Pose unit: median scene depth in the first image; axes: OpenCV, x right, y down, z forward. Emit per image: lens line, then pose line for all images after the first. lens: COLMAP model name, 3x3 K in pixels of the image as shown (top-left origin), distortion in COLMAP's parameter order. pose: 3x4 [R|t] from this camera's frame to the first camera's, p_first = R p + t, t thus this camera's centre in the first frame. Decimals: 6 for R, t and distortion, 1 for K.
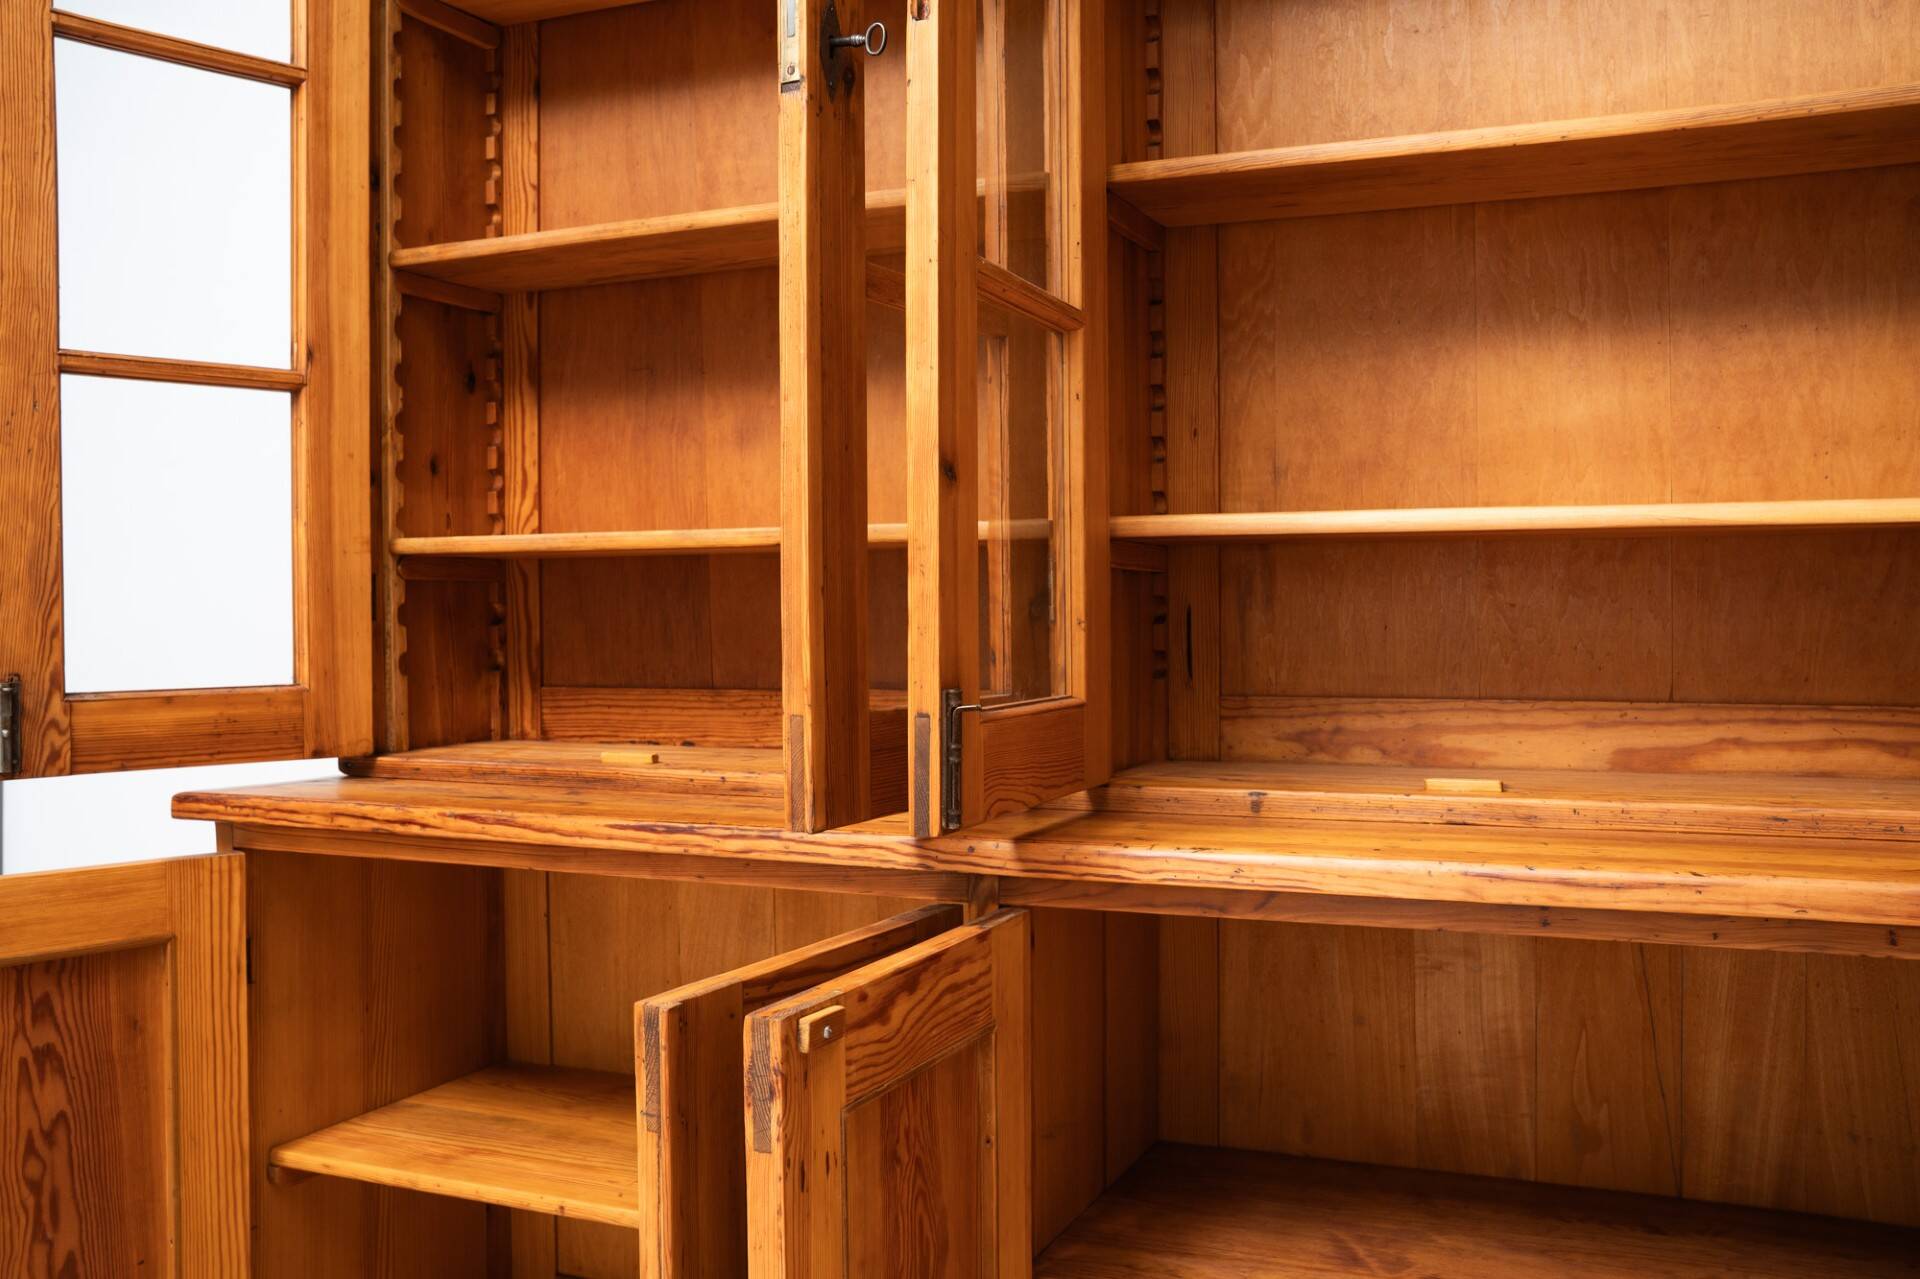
lens RADIAL K [[1742.4, 0, 960.0], [0, 1742.4, 639.5], [0, 0, 1]] dist [-0.160729, 0.237152]
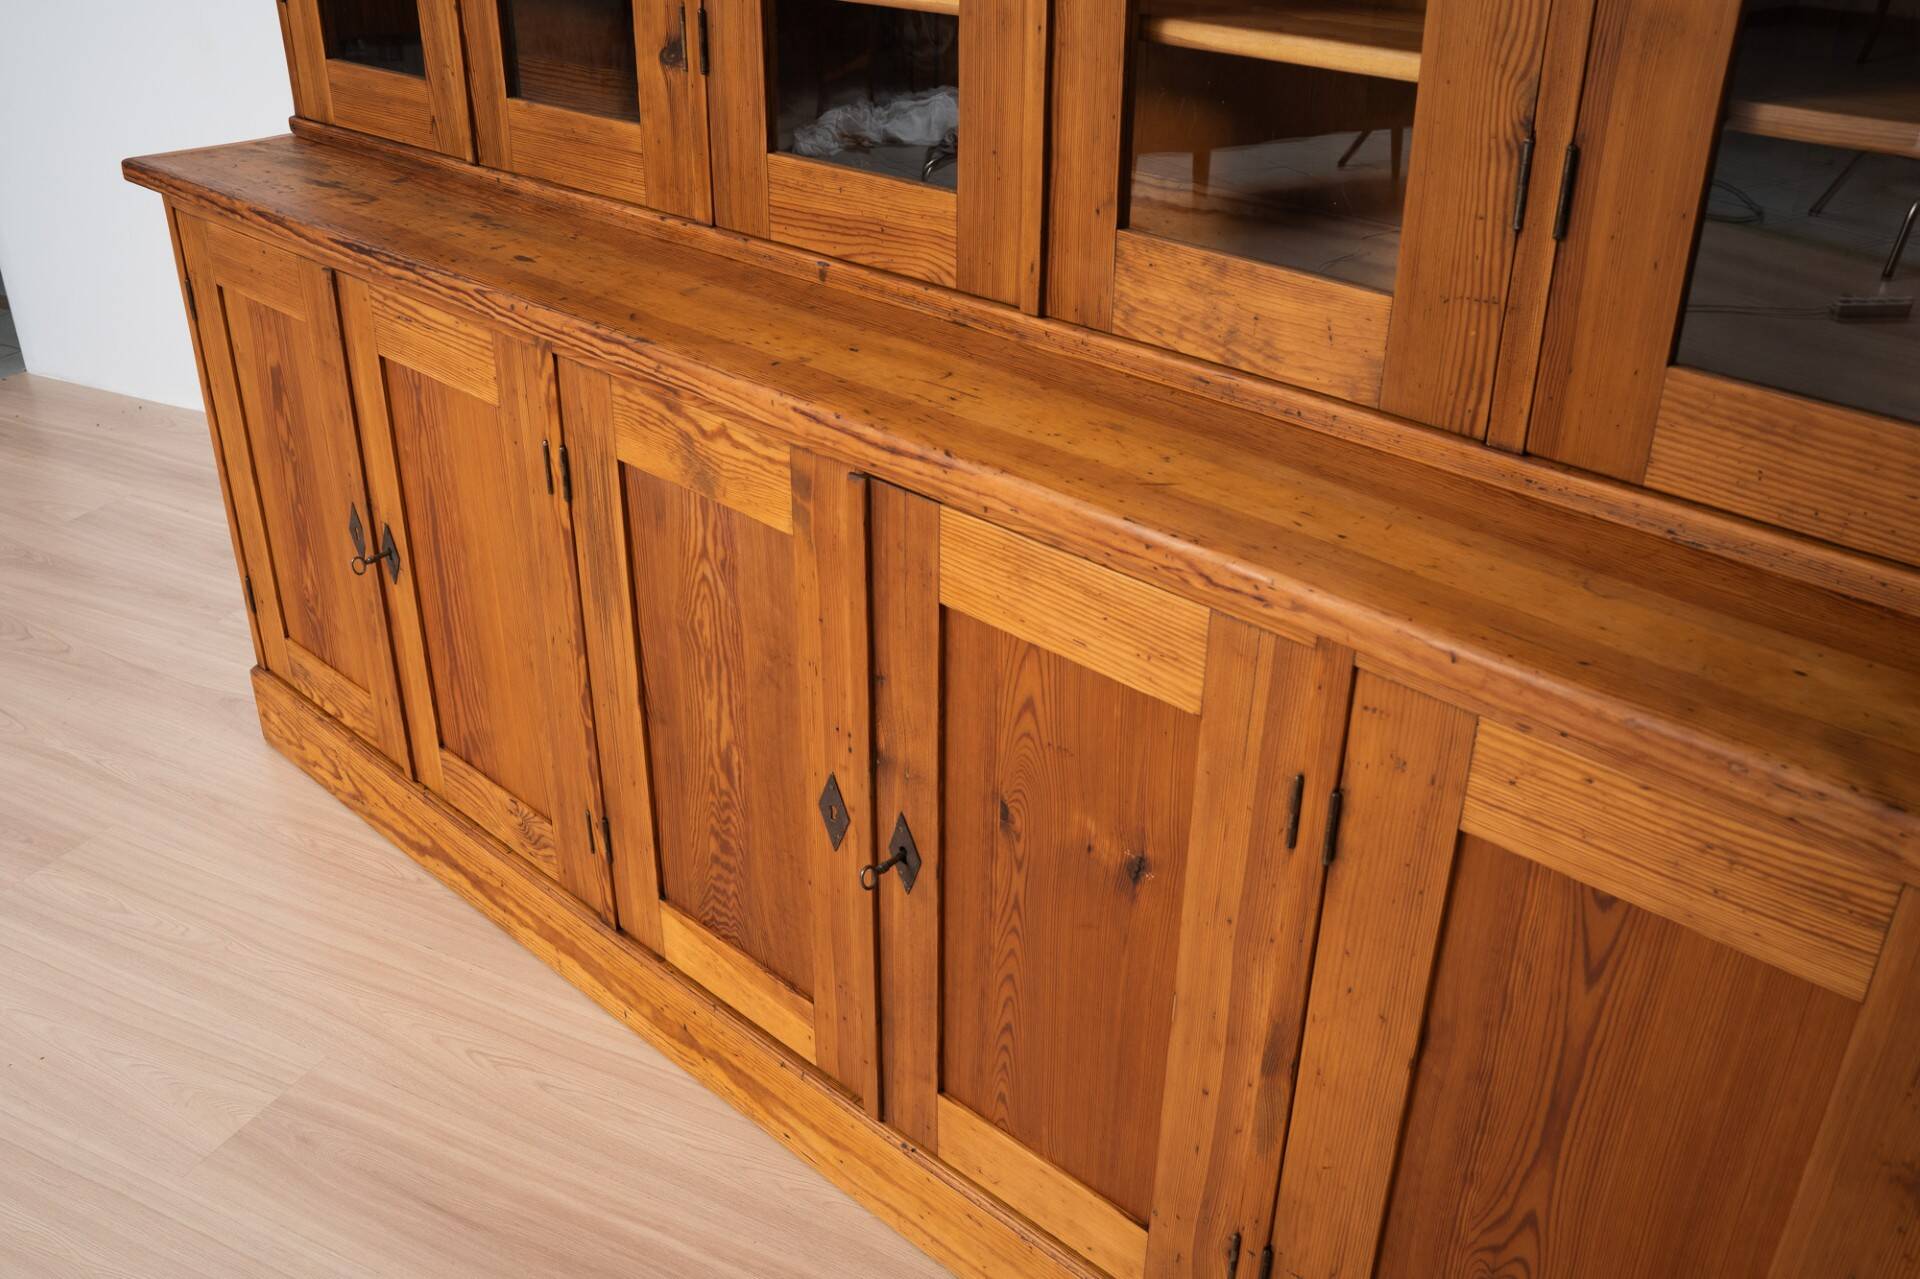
lens RADIAL K [[1671.5, 0, 960.0], [0, 1671.5, 639.5], [0, 0, 1]] dist [-0.178302, 0.215673]
pose [[0.940735, 0.172467, -0.292016, 0.542941], [-0.019514, 0.887141, 0.461086, -0.160665], [0.338581, -0.428061, 0.837930, 0.090591]]
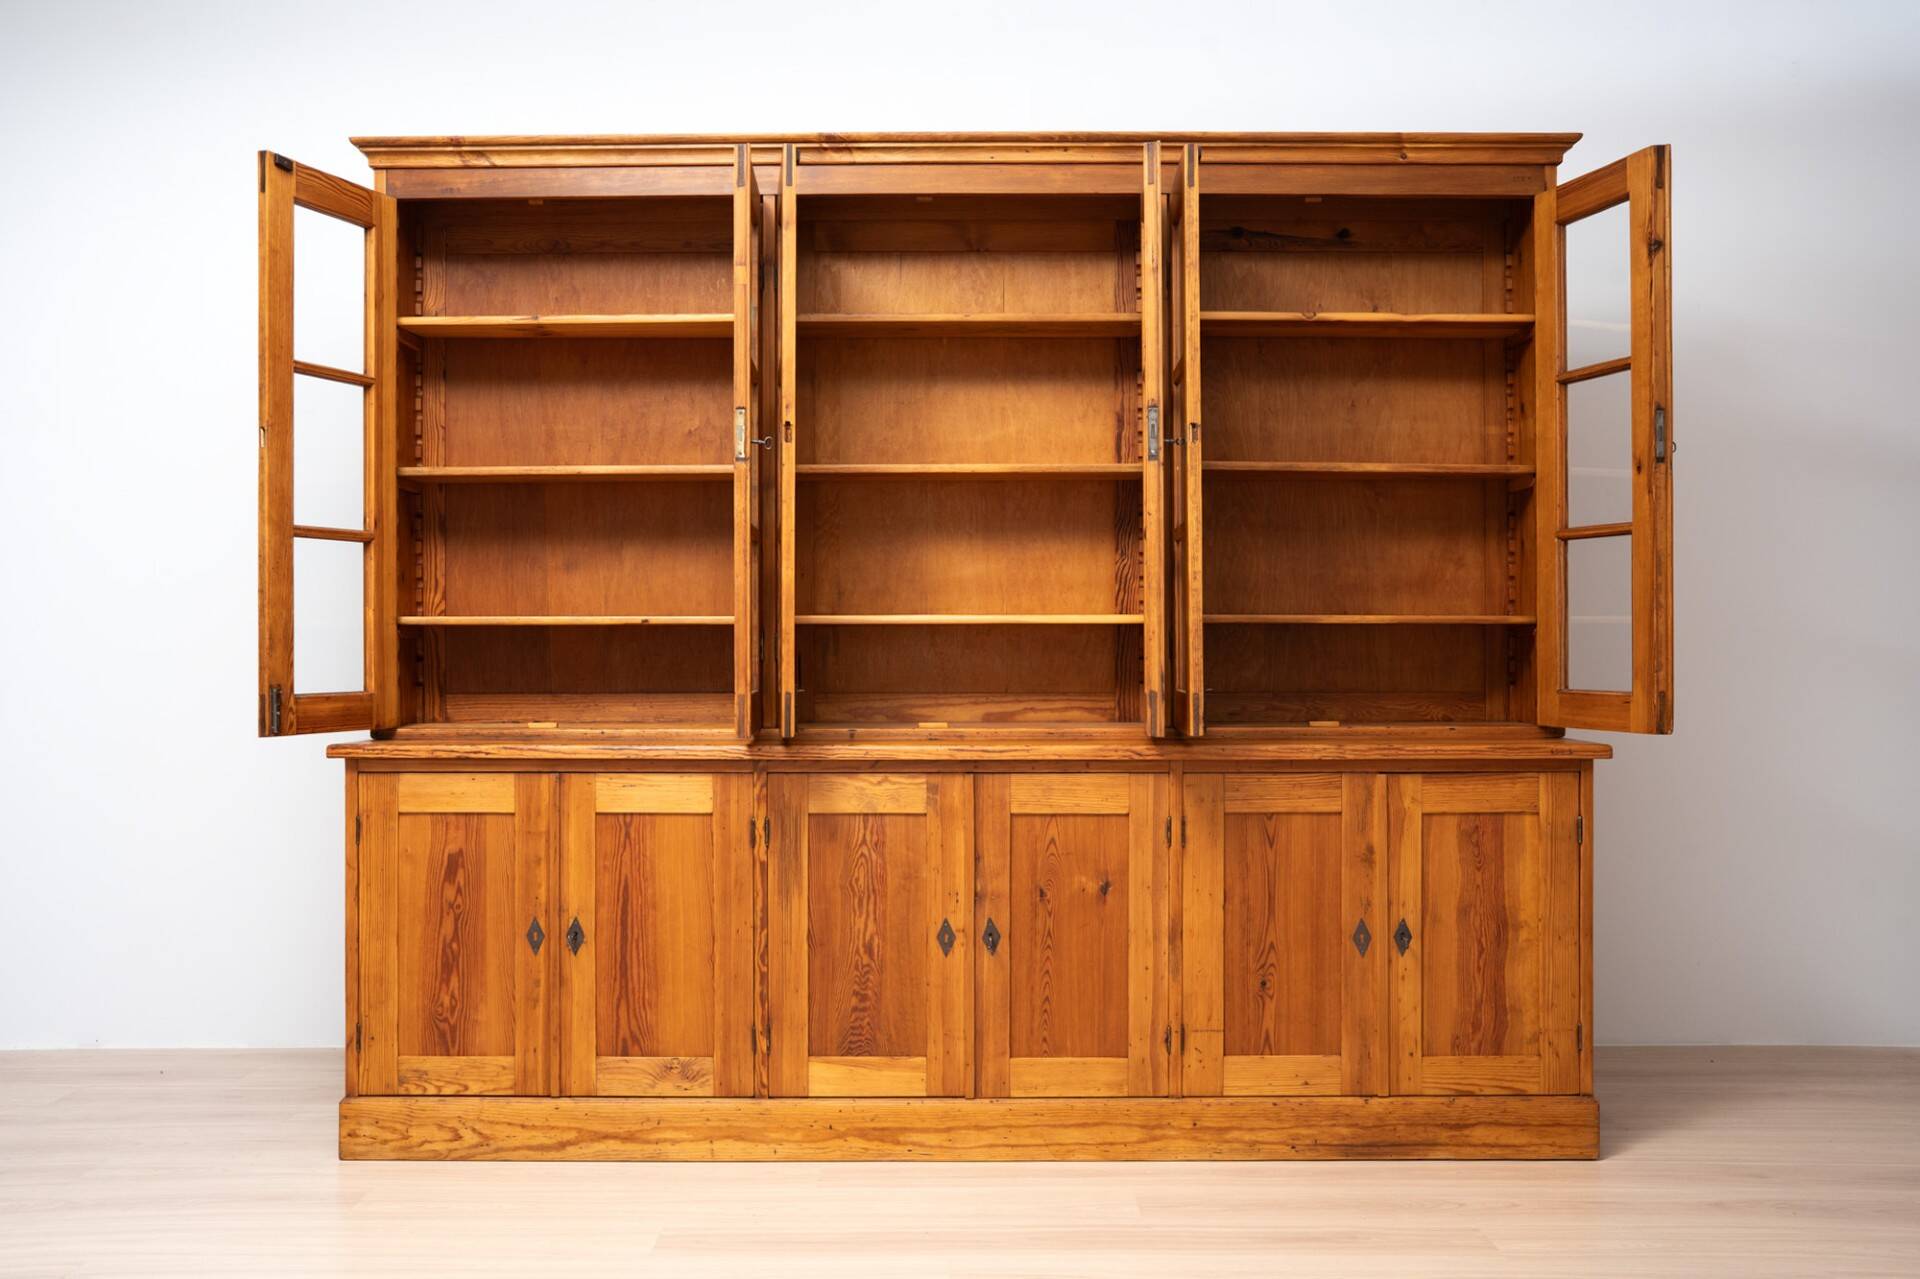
lens RADIAL K [[1760.0, 0, 925.1], [0, 1760.0, 640.0], [0, 0, 1]] dist [-0.073612, 0.110104]
pose [[0.920643, 0.005158, 0.390372, -0.665022], [0.003228, 0.999778, -0.020824, 0.012711], [-0.390393, 0.020432, 0.920422, -1.255351]]
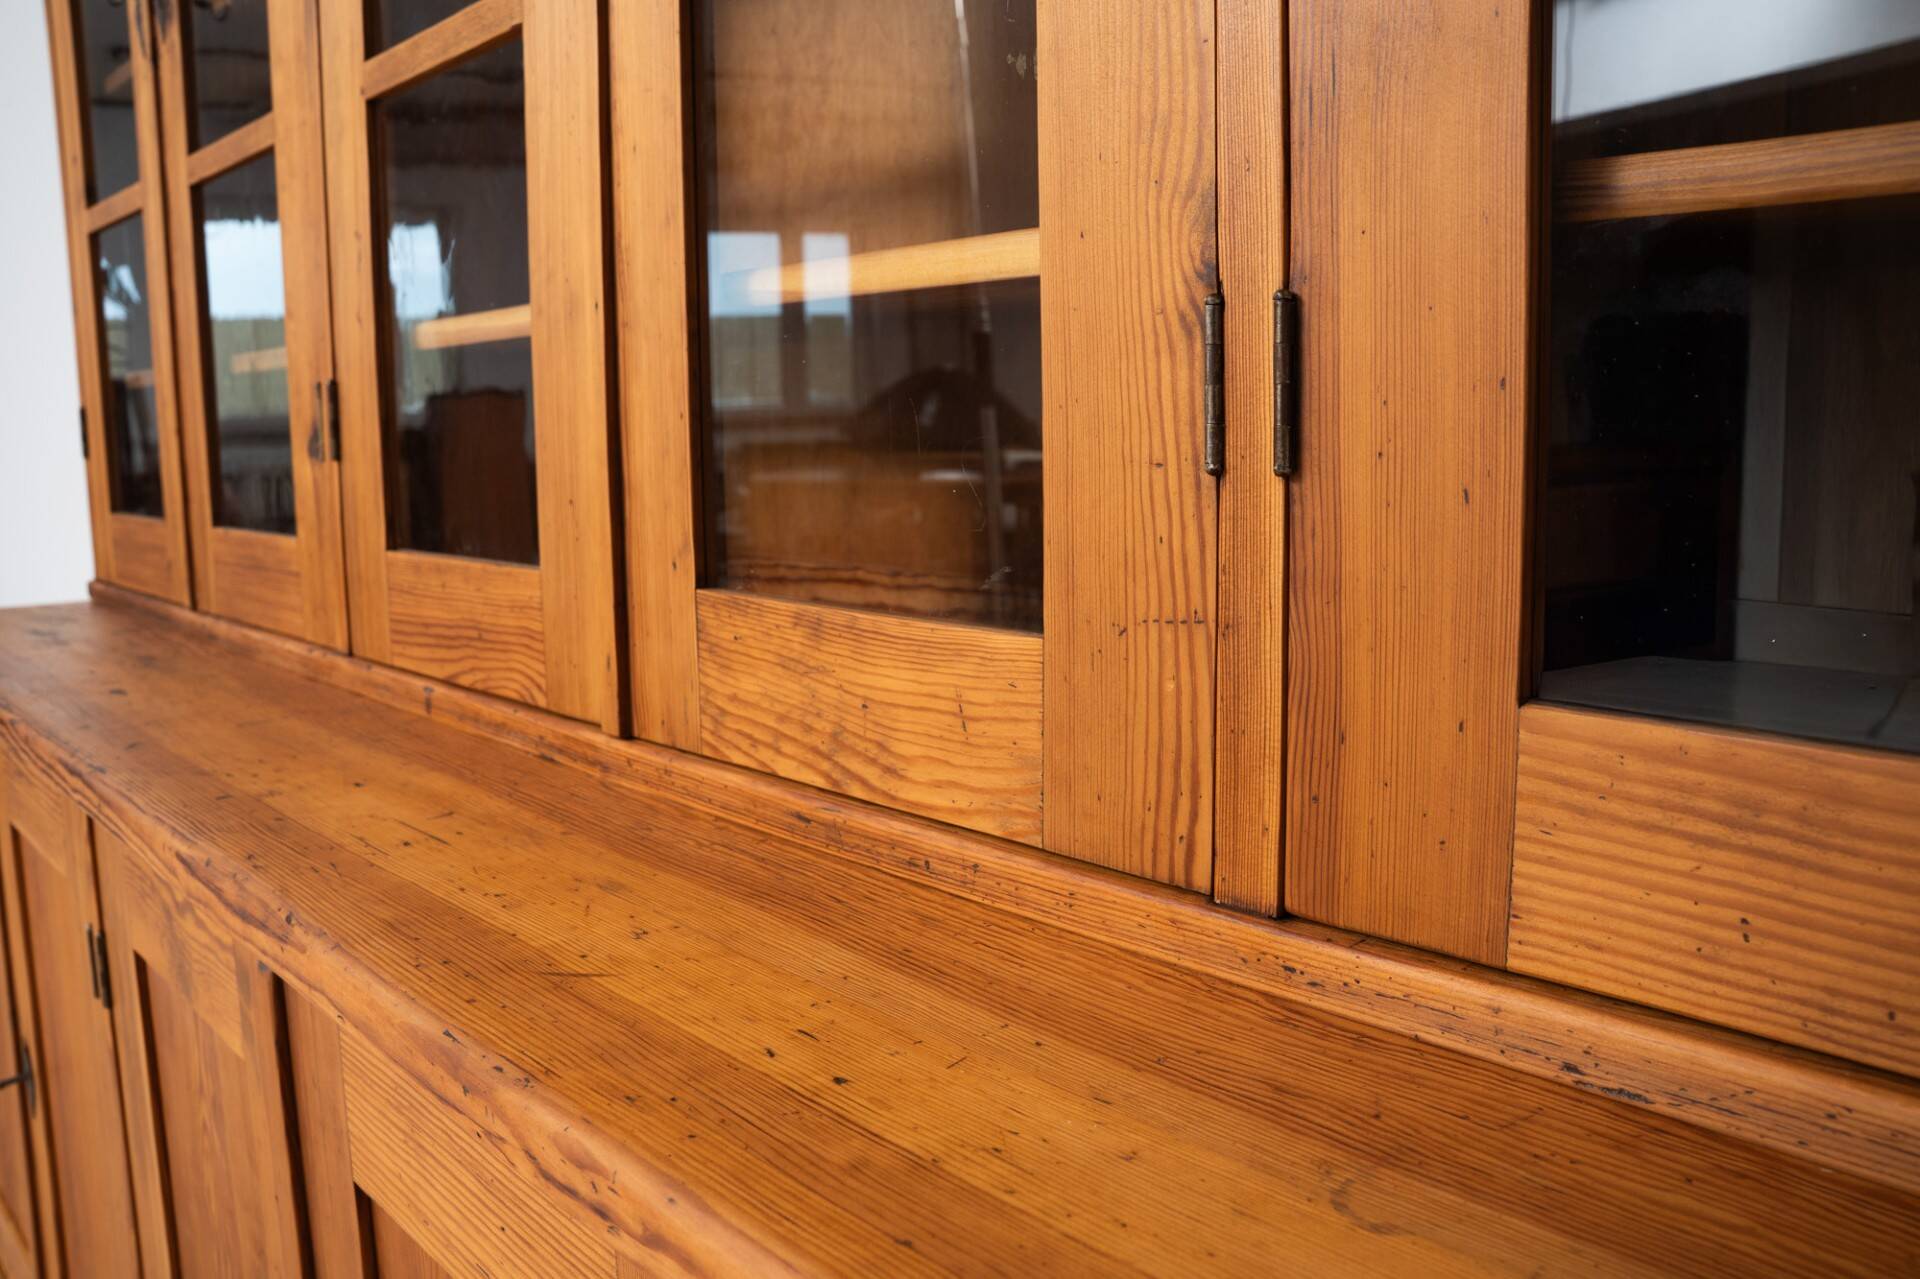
lens RADIAL K [[1555.4, 0, 960.0], [0, 1555.4, 639.5], [0, 0, 1]] dist [-0.198876, 0.178417]
pose [[0.908301, 0.052607, -0.414996, 0.620149], [0.001345, 0.991689, 0.128655, -0.017504], [0.418315, -0.117415, 0.900681, 0.466025]]
